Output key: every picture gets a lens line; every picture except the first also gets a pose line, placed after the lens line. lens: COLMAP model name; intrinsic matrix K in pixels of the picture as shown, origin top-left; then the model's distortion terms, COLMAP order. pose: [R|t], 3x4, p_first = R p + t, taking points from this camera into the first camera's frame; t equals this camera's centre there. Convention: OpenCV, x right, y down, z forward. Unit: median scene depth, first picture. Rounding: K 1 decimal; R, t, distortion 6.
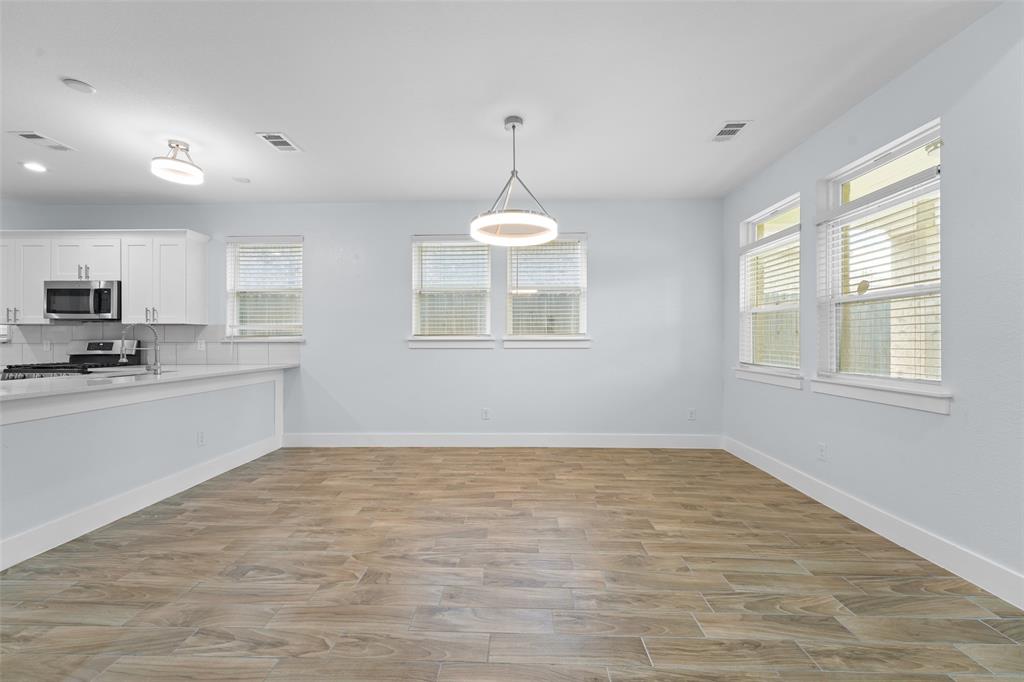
lens RADIAL K [[409.2, 0, 512.4], [0, 409.2, 337.7], [0, 0, 1]] dist [0.011022, -0.002291]
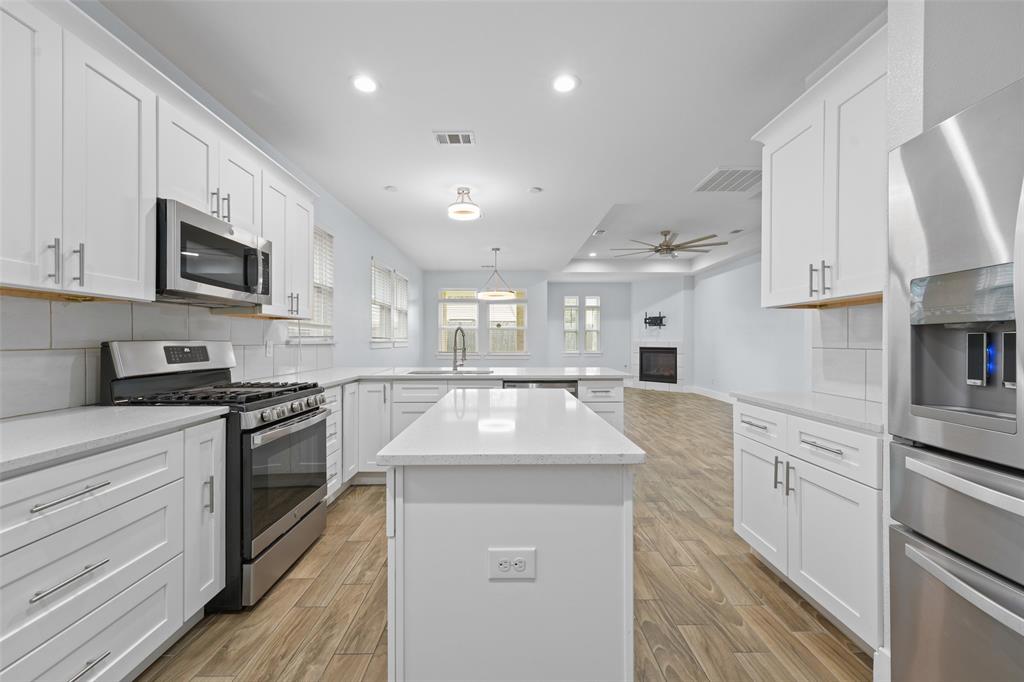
lens RADIAL K [[409.2, 0, 504.8], [0, 409.2, 345.1], [0, 0, 1]] dist [0.011022, -0.002291]
pose [[-0.026094, -0.007306, 0.999633, -1.557928], [-0.007943, 0.999943, 0.007101, 0.004027], [-0.999628, -0.007755, -0.026151, 0.671247]]
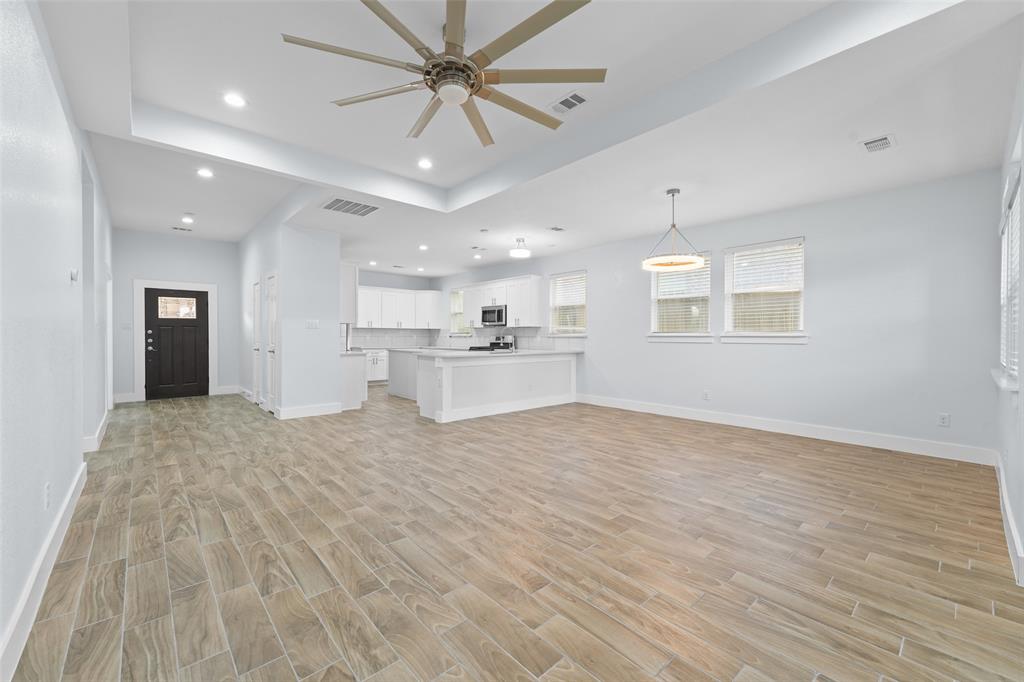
lens RADIAL K [[409.2, 0, 510.7], [0, 409.2, 334.3], [0, 0, 1]] dist [0.011022, -0.002291]
pose [[0.692355, 0.000350, -0.721557, 0.454814], [0.001054, 0.999998, 0.001496, -0.002165], [0.721556, -0.001797, 0.692354, -0.319459]]
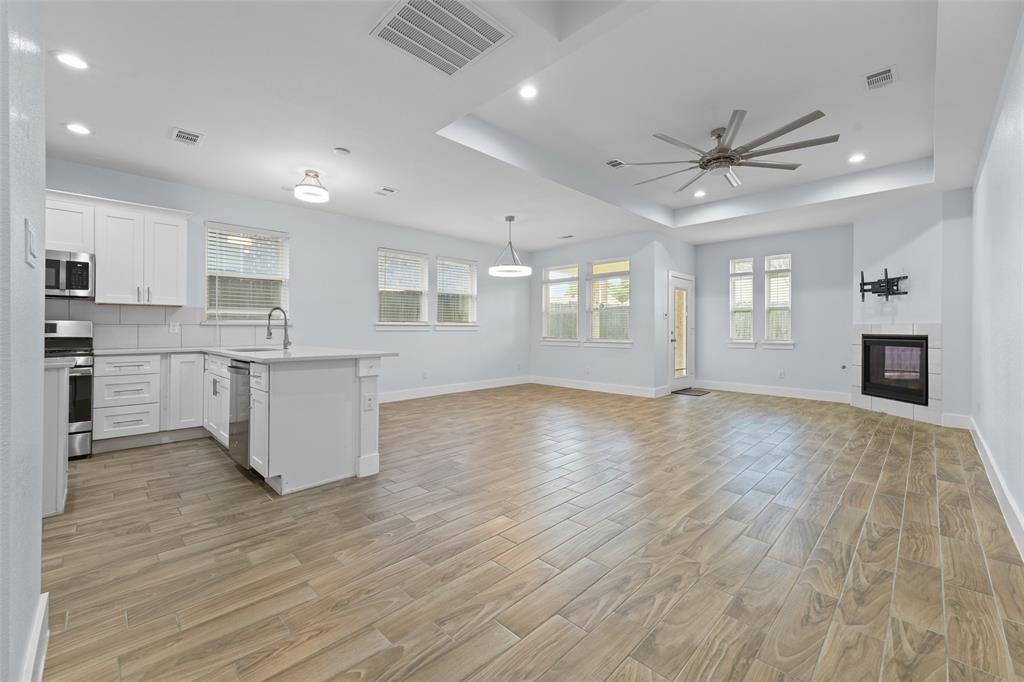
lens RADIAL K [[409.2, 0, 506.9], [0, 409.2, 336.4], [0, 0, 1]] dist [0.011022, -0.002291]
pose [[0.691546, -0.009055, 0.722275, -0.984459], [-0.008152, 0.999760, 0.020339, 0.014288], [-0.722286, -0.019953, 0.691307, -0.269908]]
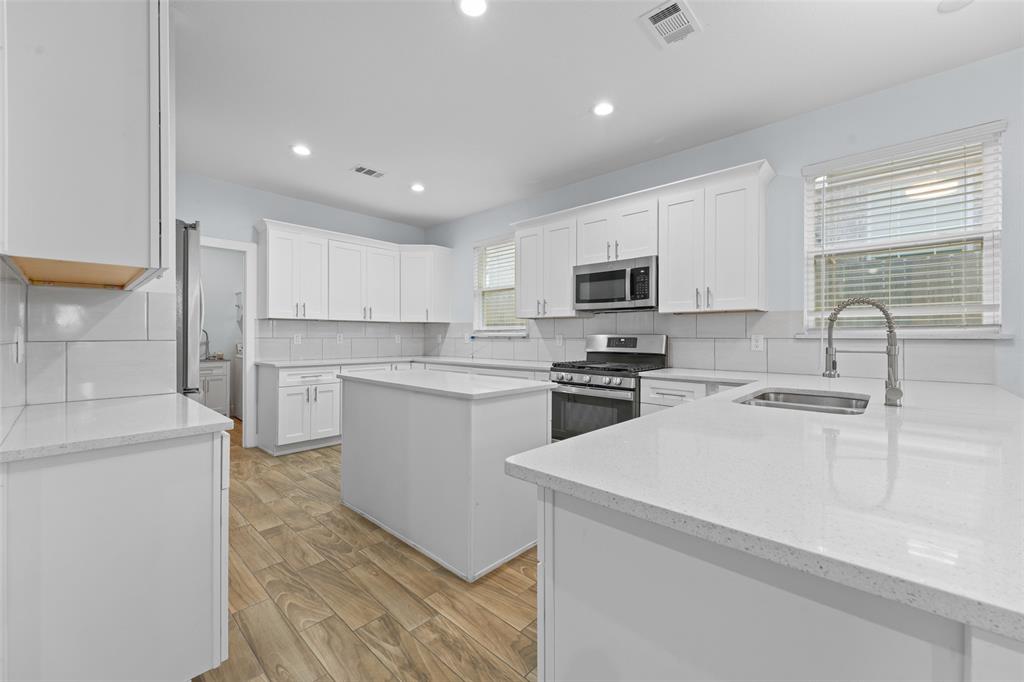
lens RADIAL K [[409.2, 0, 505.2], [0, 409.2, 335.1], [0, 0, 1]] dist [0.011022, -0.002291]
pose [[0.748776, 0.001021, -0.662822, -0.668387], [0.001919, 0.999991, 0.003708, 0.003030], [0.662820, -0.004048, 0.748768, 0.262486]]
